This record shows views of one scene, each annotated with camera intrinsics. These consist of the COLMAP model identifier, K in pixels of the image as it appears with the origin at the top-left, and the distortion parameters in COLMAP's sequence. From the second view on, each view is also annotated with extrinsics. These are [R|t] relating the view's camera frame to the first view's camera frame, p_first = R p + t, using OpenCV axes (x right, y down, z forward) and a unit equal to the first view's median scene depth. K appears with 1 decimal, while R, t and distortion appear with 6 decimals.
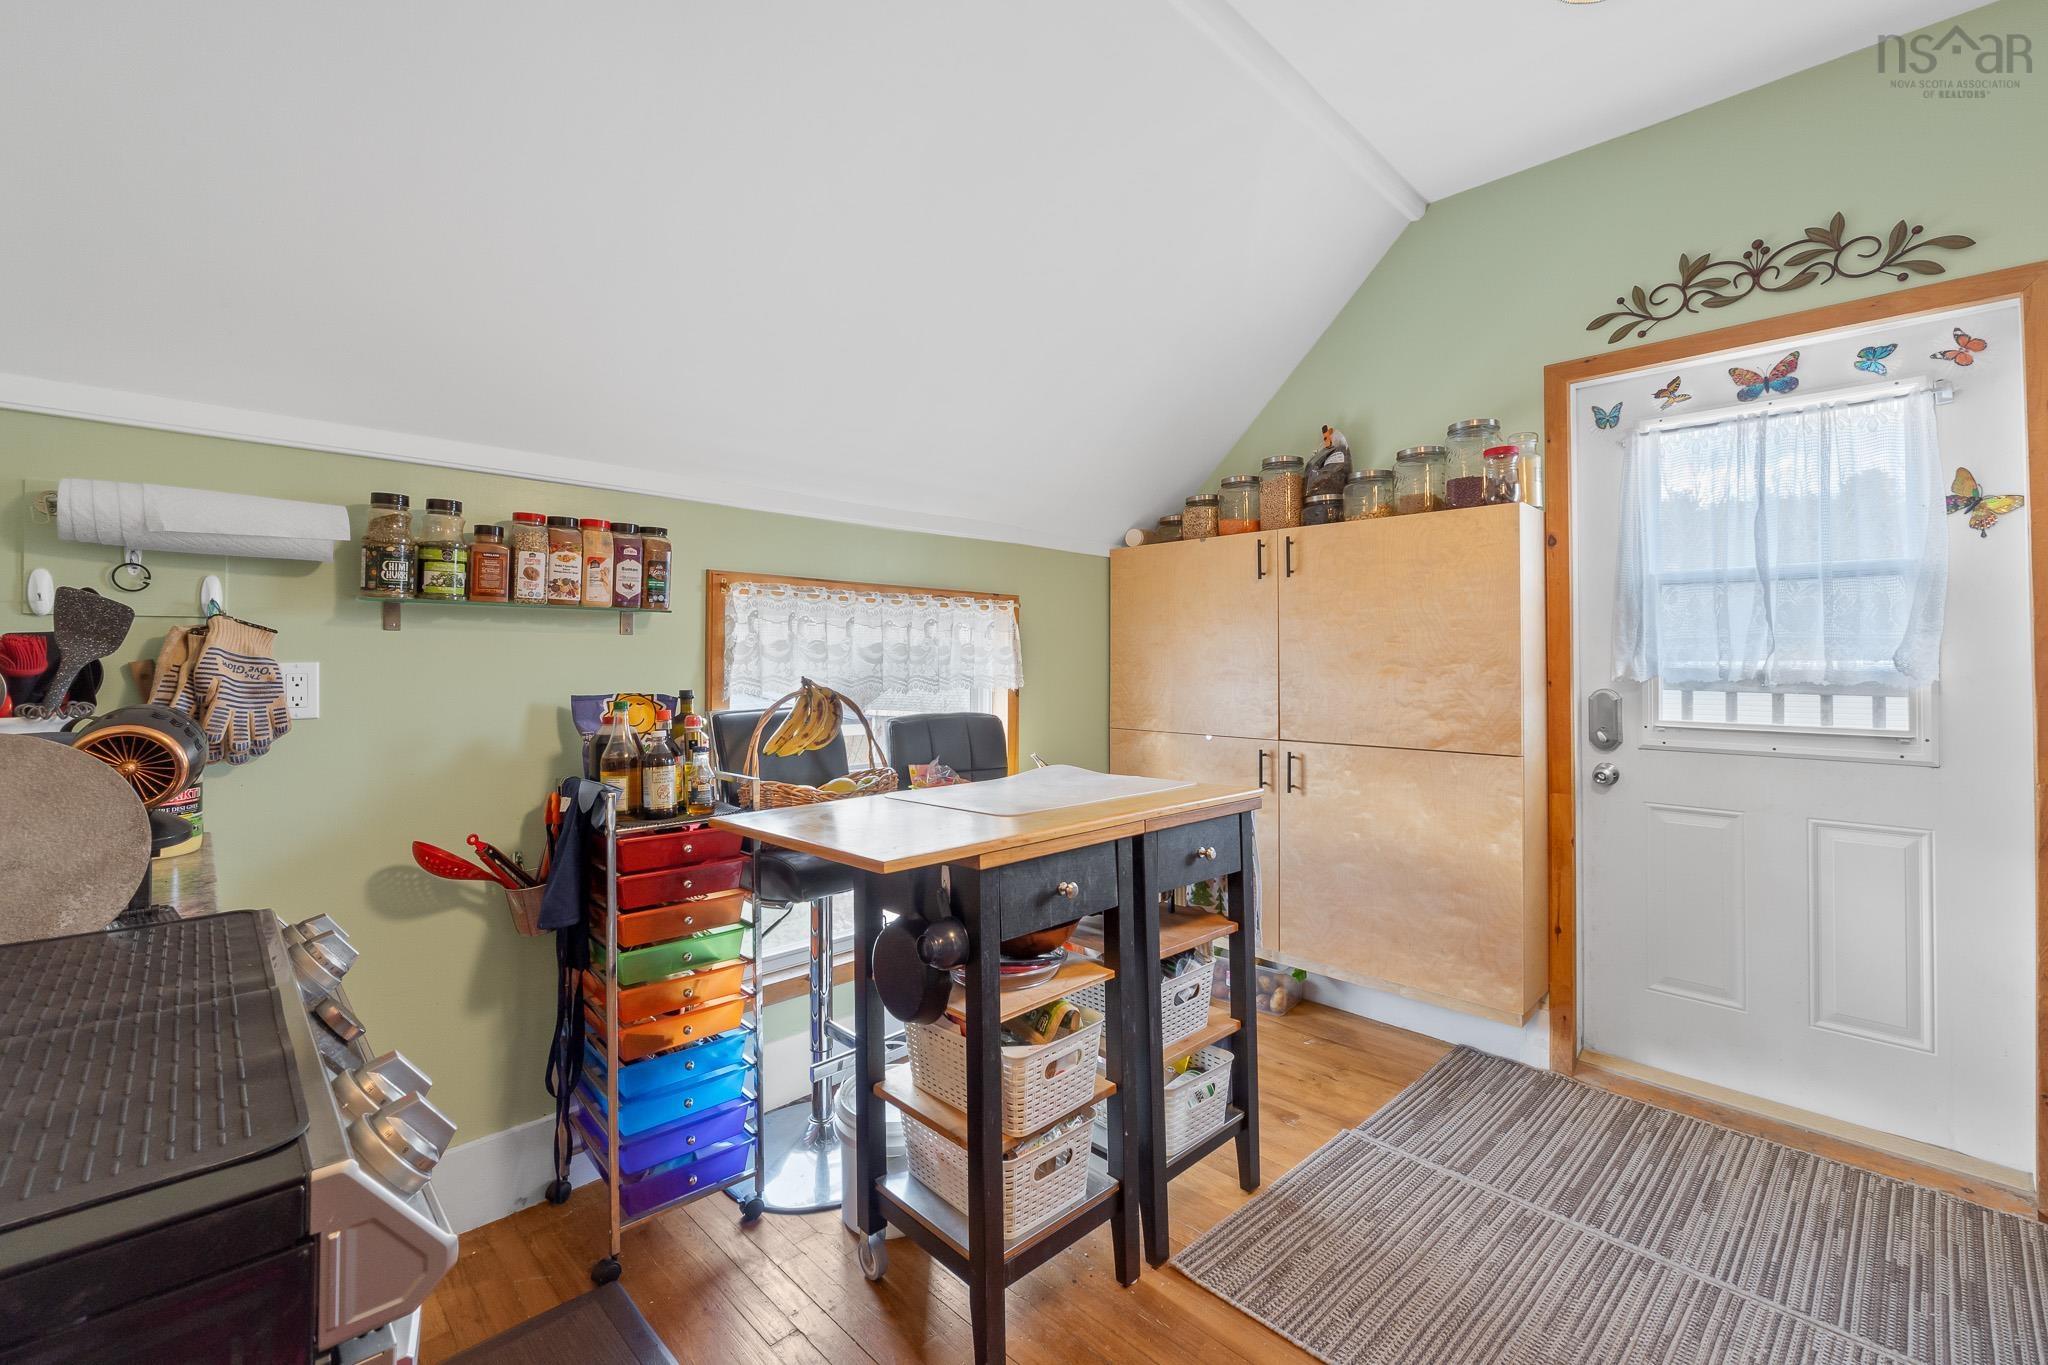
lens RADIAL K [[878.3, 0, 974.0], [0, 878.3, 660.2], [0, 0, 1]] dist [-0.003239, -0.001103]
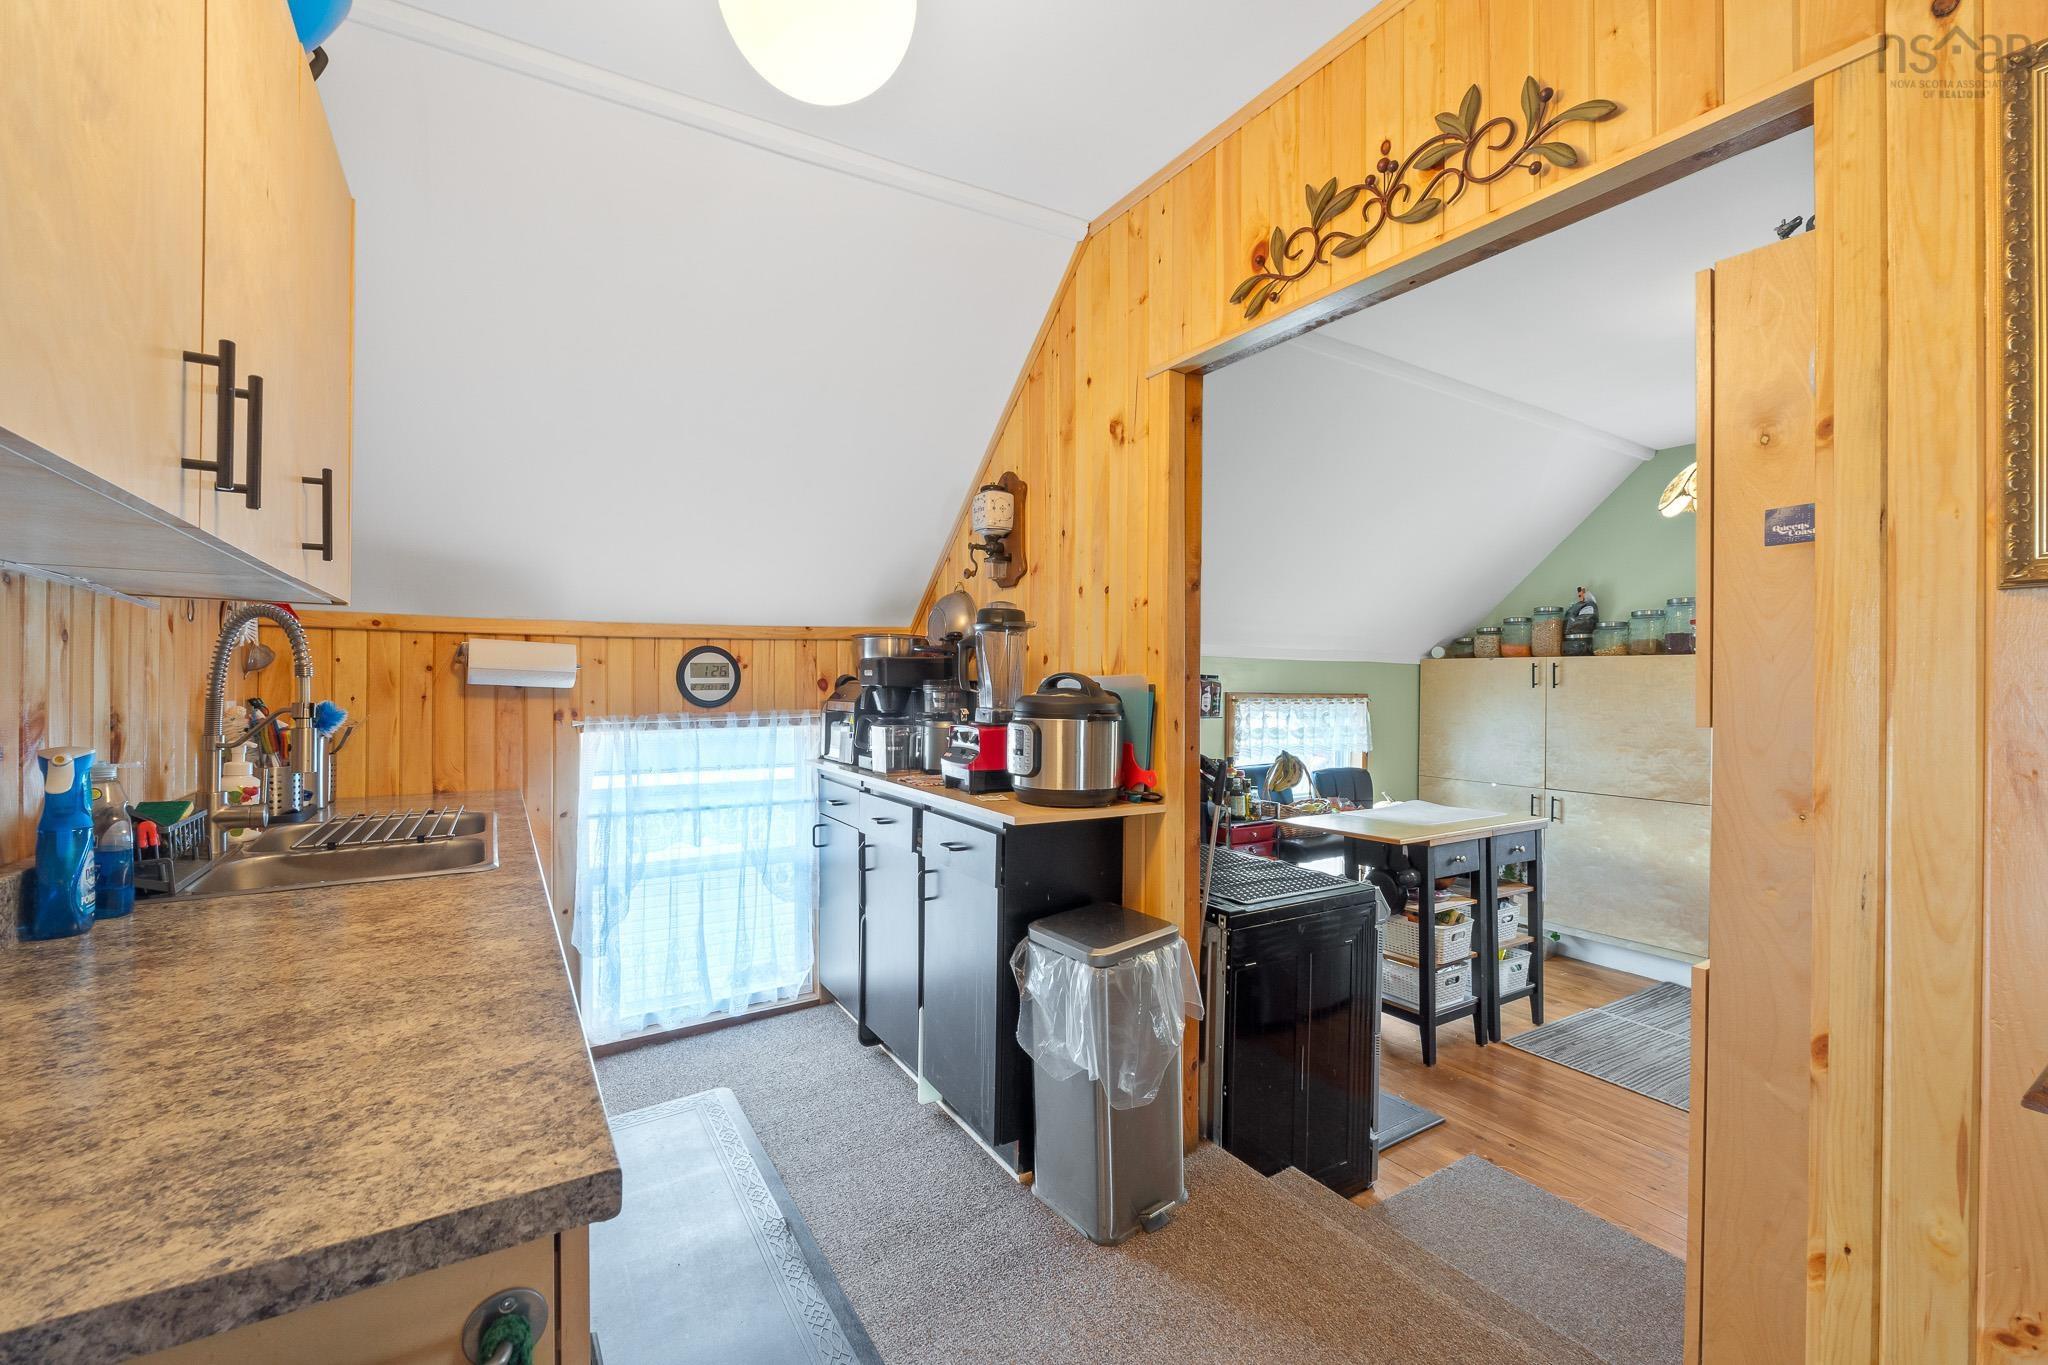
lens RADIAL K [[878.3, 0, 969.9], [0, 878.3, 683.9], [0, 0, 1]] dist [-0.003239, -0.001103]
pose [[0.981102, 0.013140, -0.193046, -0.444356], [-0.011262, 0.999878, 0.010825, -0.124727], [0.193165, -0.008446, 0.981130, -0.913112]]
